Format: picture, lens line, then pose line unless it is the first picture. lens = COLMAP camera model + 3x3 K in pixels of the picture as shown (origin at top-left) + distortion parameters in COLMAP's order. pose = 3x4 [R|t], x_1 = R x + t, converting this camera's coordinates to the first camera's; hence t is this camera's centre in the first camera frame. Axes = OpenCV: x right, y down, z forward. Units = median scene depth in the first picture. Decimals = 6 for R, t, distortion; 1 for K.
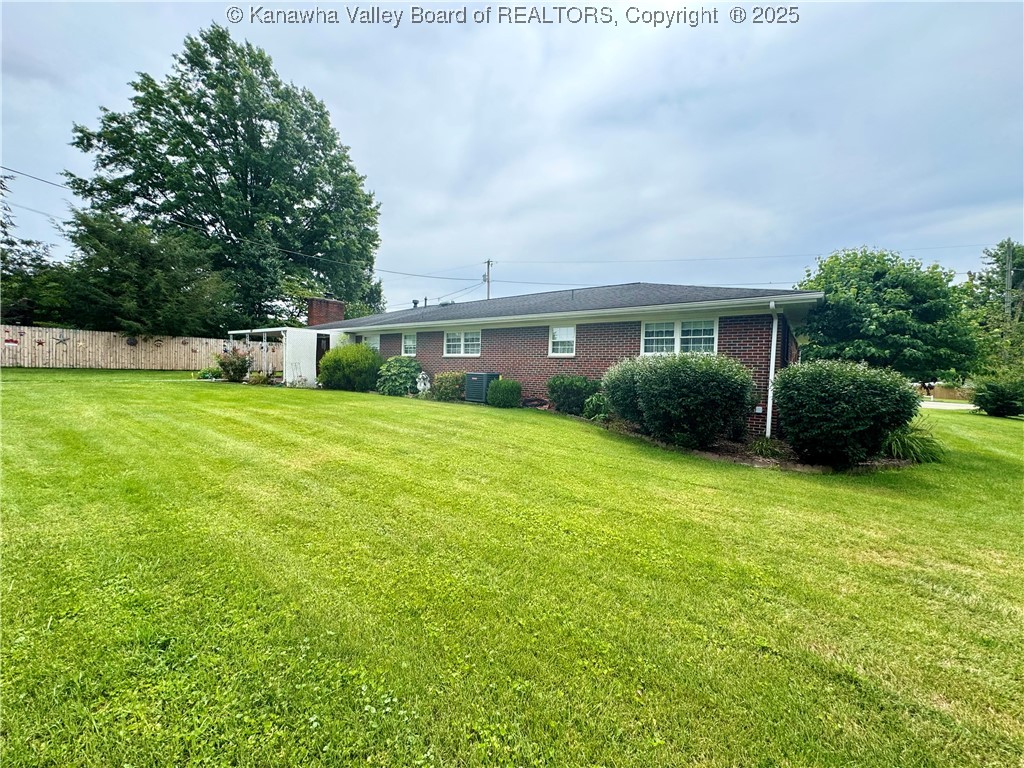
lens RADIAL K [[413.3, 0, 512.0], [0, 413.3, 384.0], [0, 0, 1]] dist [-0.001270, 0.000034]
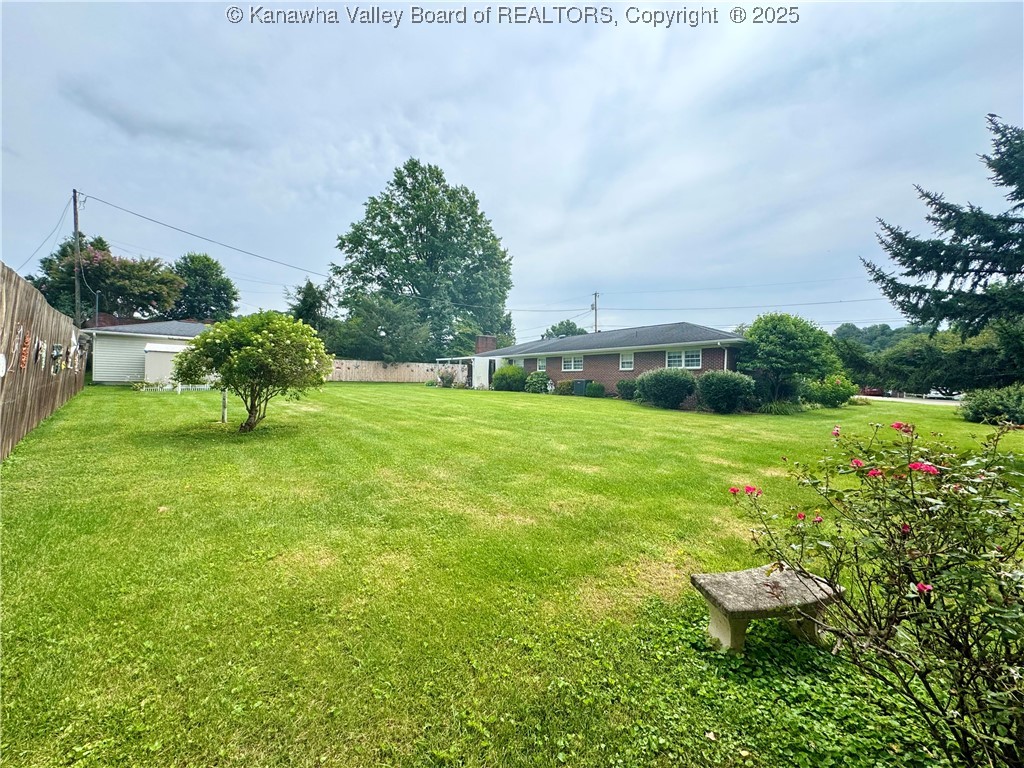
lens RADIAL K [[413.3, 0, 512.0], [0, 413.3, 384.0], [0, 0, 1]] dist [-0.001270, 0.000034]
pose [[0.961956, -0.011910, -0.272946, 0.089594], [0.003005, 0.999450, -0.033018, 0.037403], [0.273189, 0.030941, 0.961463, -0.614118]]
